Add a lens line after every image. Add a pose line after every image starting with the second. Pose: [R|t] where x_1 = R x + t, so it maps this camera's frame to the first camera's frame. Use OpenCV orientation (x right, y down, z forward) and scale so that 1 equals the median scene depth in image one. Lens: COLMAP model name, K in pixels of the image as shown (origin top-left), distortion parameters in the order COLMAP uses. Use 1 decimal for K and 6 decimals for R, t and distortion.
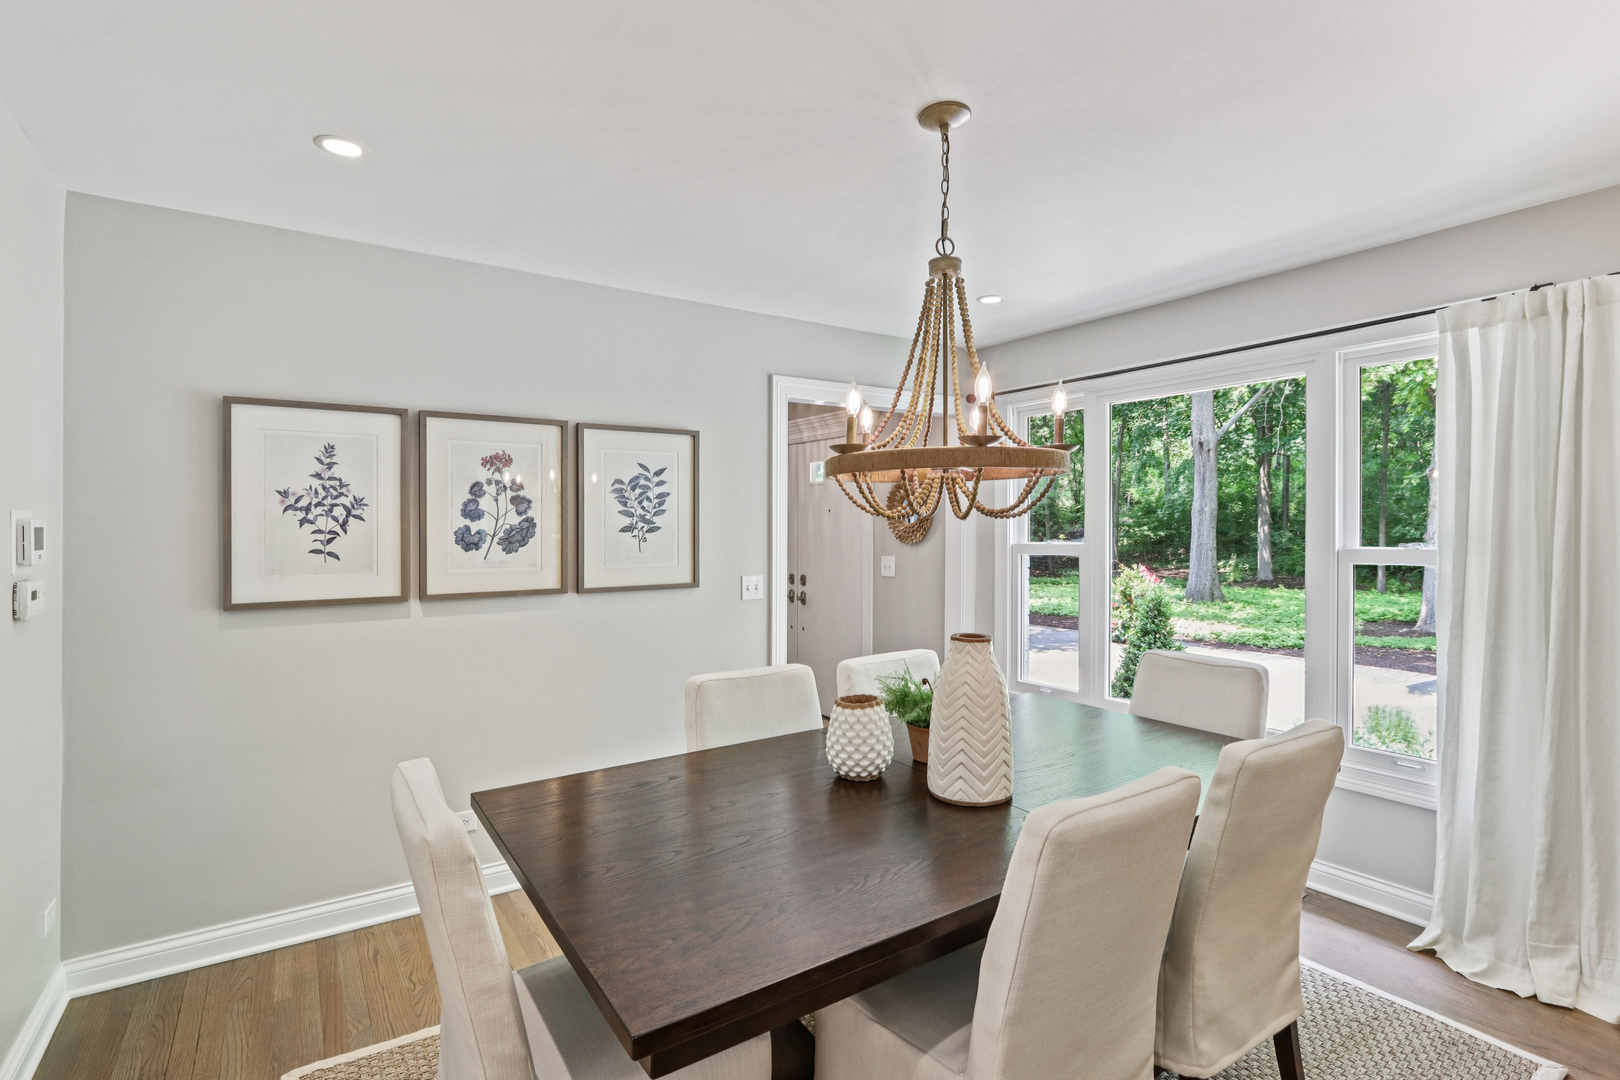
lens RADIAL K [[770.8, 0, 808.7], [0, 770.8, 530.1], [0, 0, 1]] dist [-0.022406, 0.006655]
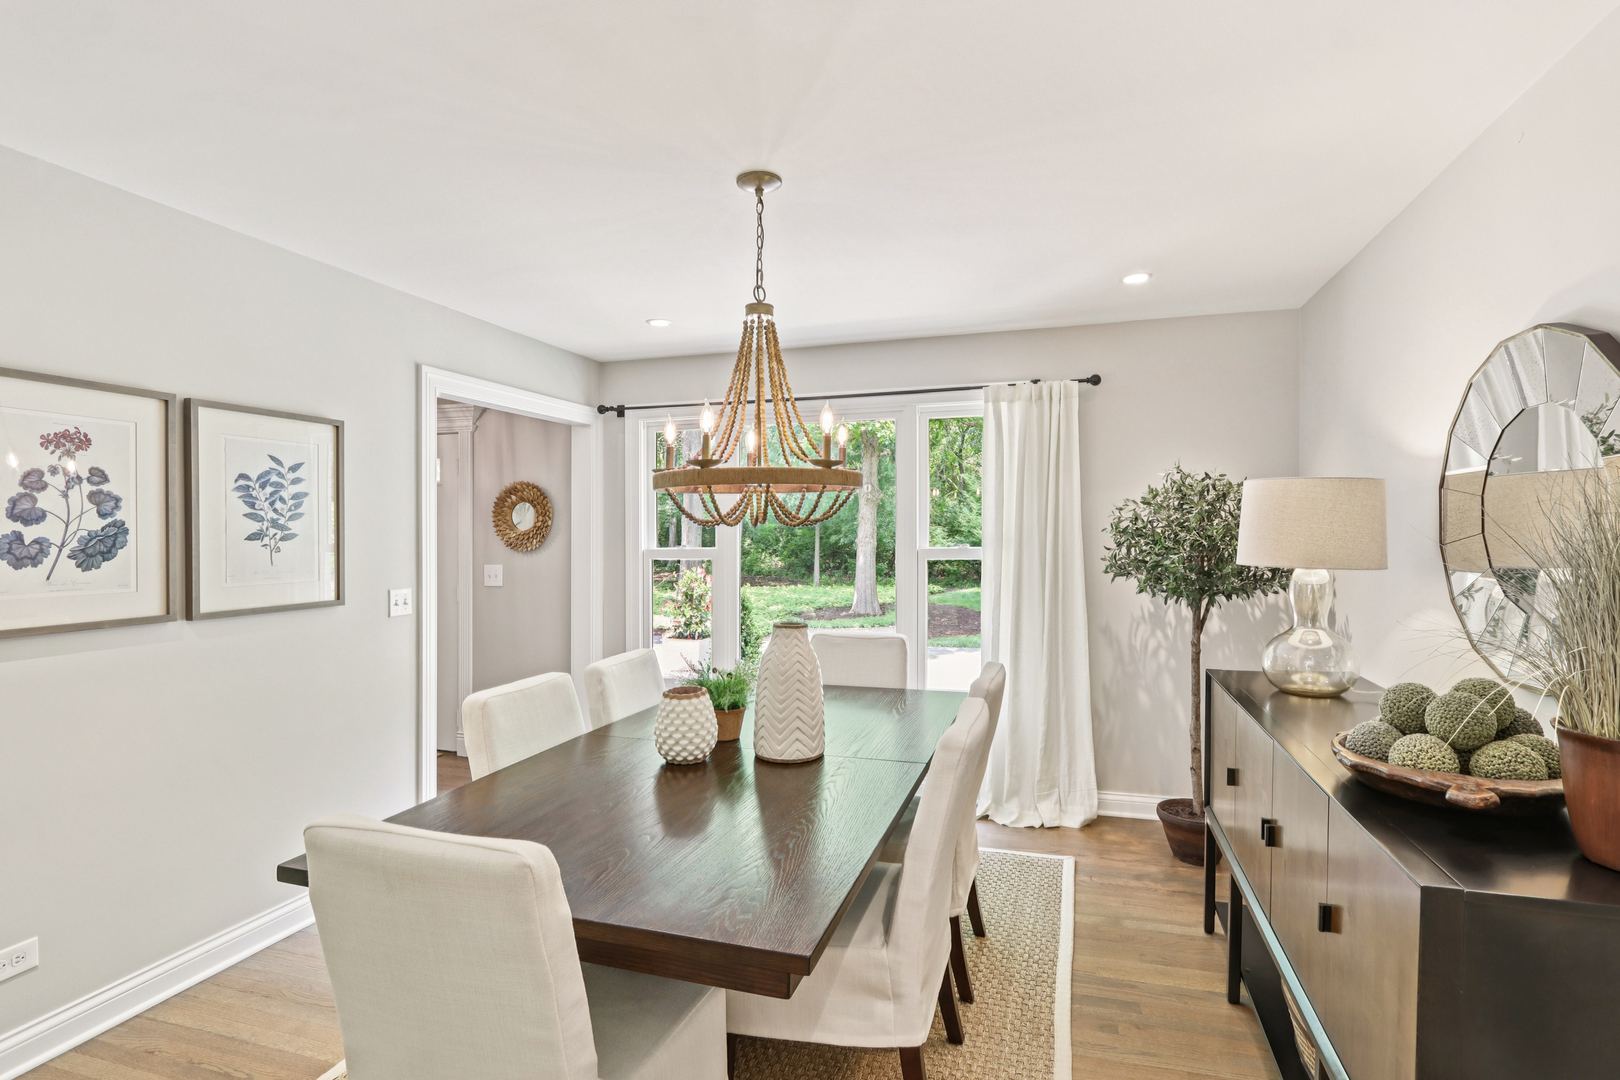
lens RADIAL K [[770.8, 0, 813.5], [0, 770.8, 546.2], [0, 0, 1]] dist [-0.022406, 0.006655]
pose [[0.783472, -0.009255, 0.621359, -0.303620], [0.002390, 0.999927, 0.011880, 0.000627], [-0.621423, -0.007822, 0.783436, 0.019074]]
